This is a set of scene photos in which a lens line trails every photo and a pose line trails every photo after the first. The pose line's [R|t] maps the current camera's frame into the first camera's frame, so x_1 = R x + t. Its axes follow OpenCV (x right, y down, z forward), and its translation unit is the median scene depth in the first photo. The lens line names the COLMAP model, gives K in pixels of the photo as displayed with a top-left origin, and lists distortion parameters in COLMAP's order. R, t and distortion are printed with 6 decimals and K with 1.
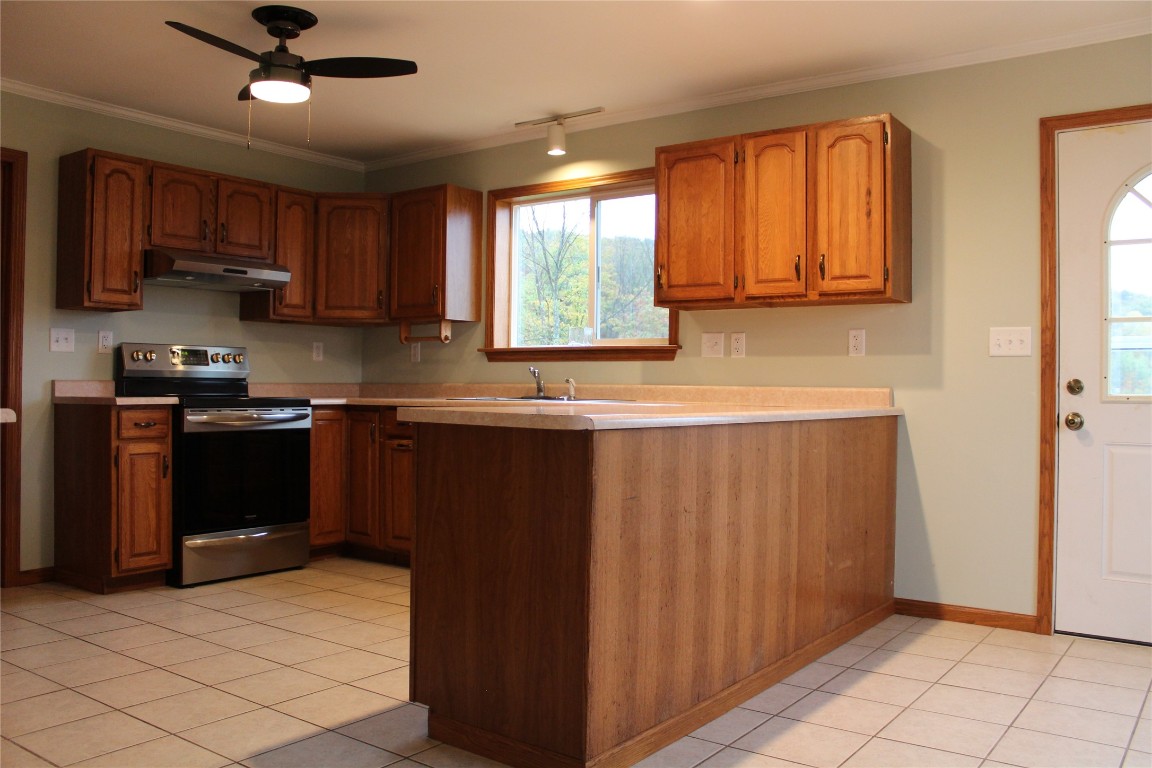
lens RADIAL K [[949.8, 0, 576.0], [0, 949.8, 384.0], [0, 0, 1]] dist [-0.176427, 0.139289]
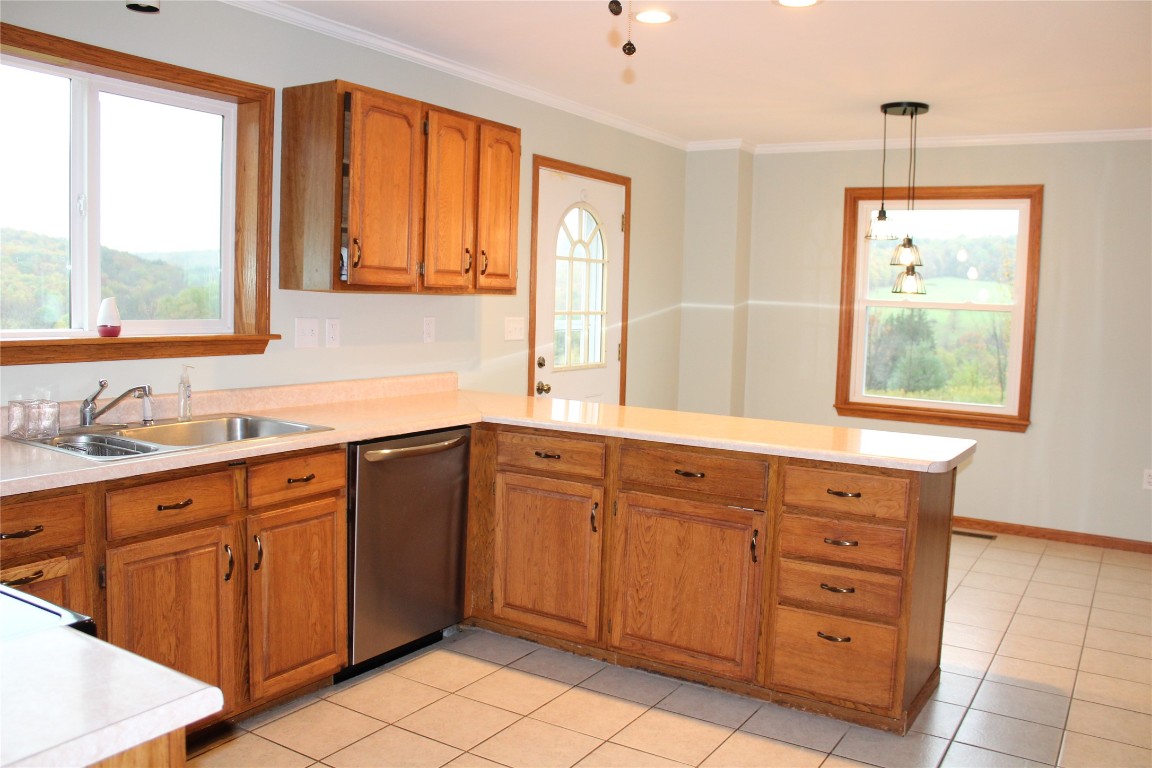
lens RADIAL K [[949.8, 0, 576.0], [0, 949.8, 384.0], [0, 0, 1]] dist [-0.176427, 0.139289]
pose [[-0.084864, -0.104678, 0.990879, -0.837020], [-0.030740, 0.994268, 0.102403, -0.108936], [-0.995918, -0.021770, -0.087595, 1.056649]]
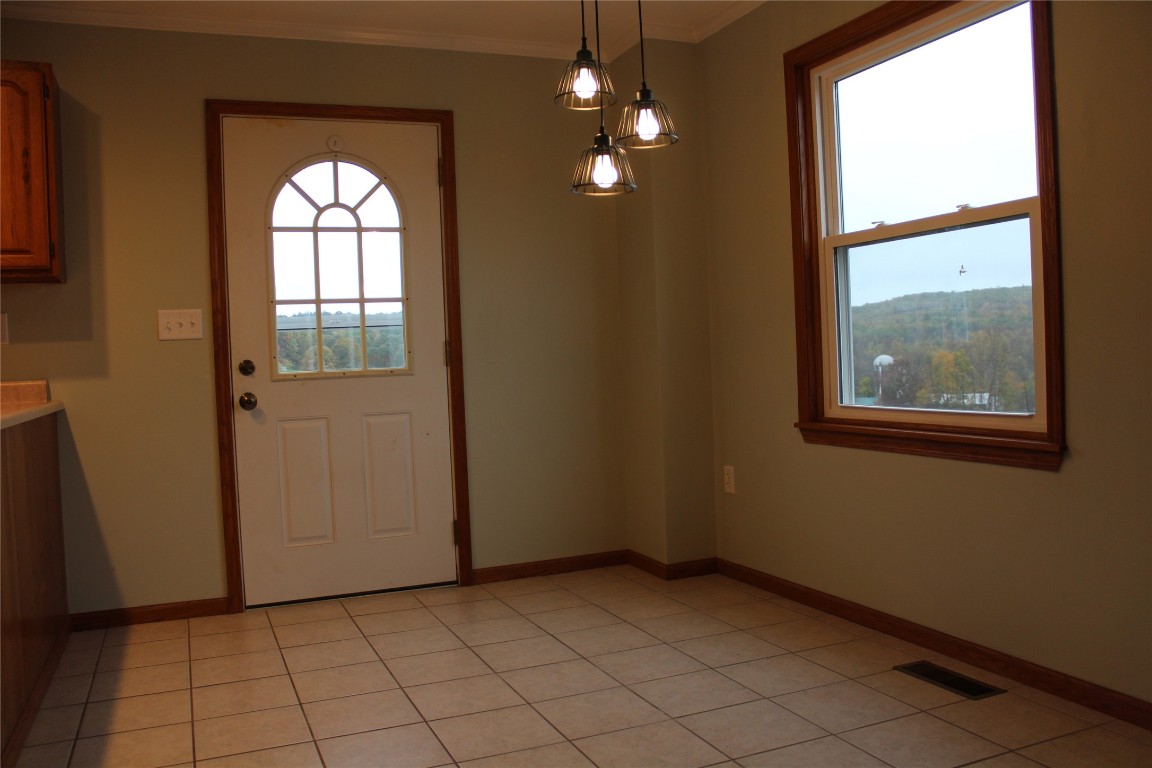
lens RADIAL K [[949.8, 0, 576.0], [0, 949.8, 384.0], [0, 0, 1]] dist [-0.176427, 0.139289]
pose [[0.497743, -0.060186, 0.865234, -0.171981], [0.044871, 0.998040, 0.043611, -0.007374], [-0.866163, 0.017117, 0.499468, 0.155820]]
